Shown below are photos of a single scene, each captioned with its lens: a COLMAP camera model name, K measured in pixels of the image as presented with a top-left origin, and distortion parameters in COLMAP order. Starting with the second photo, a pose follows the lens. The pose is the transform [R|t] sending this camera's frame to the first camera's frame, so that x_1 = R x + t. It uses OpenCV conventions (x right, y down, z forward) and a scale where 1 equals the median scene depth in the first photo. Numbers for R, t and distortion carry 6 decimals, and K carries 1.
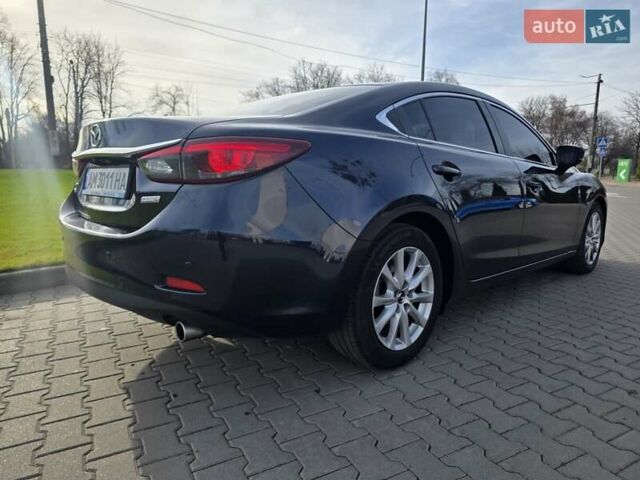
lens RADIAL K [[428.6, 0, 323.9], [0, 428.6, 241.0], [0, 0, 1]] dist [0.055635, -0.046251]
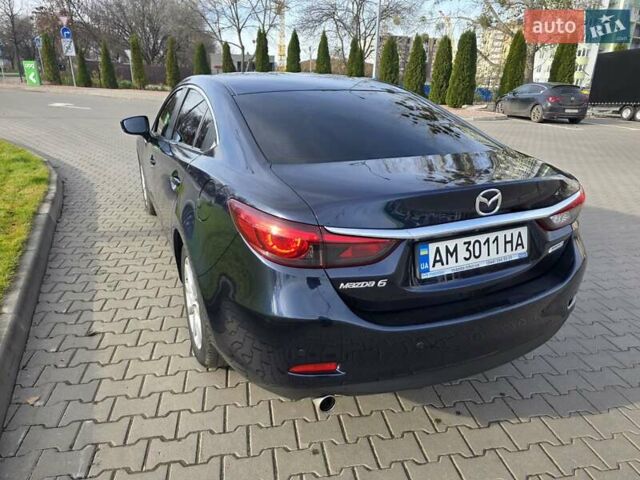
lens RADIAL K [[428.6, 0, 323.9], [0, 428.6, 241.0], [0, 0, 1]] dist [0.055635, -0.046251]
pose [[0.327893, -0.332730, 0.884182, -0.697111], [0.126175, 0.942963, 0.308060, -0.234036], [-0.936251, 0.010551, 0.351173, 0.504126]]
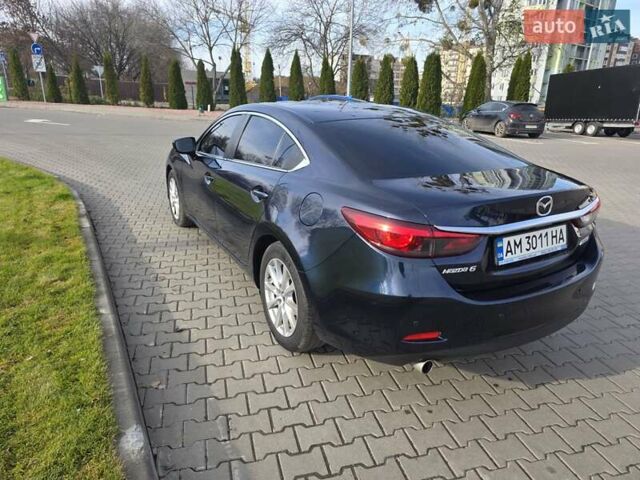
lens RADIAL K [[426.8, 0, 326.5], [0, 426.8, 229.9], [0, 0, 1]] dist [0.052858, -0.043898]
pose [[0.248763, -0.290970, 0.923825, -0.852015], [0.125260, 0.955464, 0.267205, -0.274040], [-0.960430, 0.049248, 0.274131, 0.618987]]
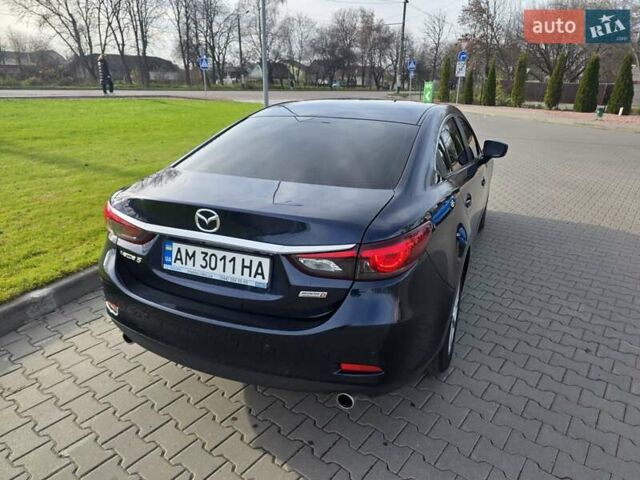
lens RADIAL K [[428.6, 0, 323.9], [0, 428.6, 241.0], [0, 0, 1]] dist [0.055635, -0.046251]
pose [[0.921464, -0.121678, 0.368914, -0.323803], [0.048167, 0.978137, 0.202307, -0.187732], [-0.385465, -0.168649, 0.907179, 0.024770]]
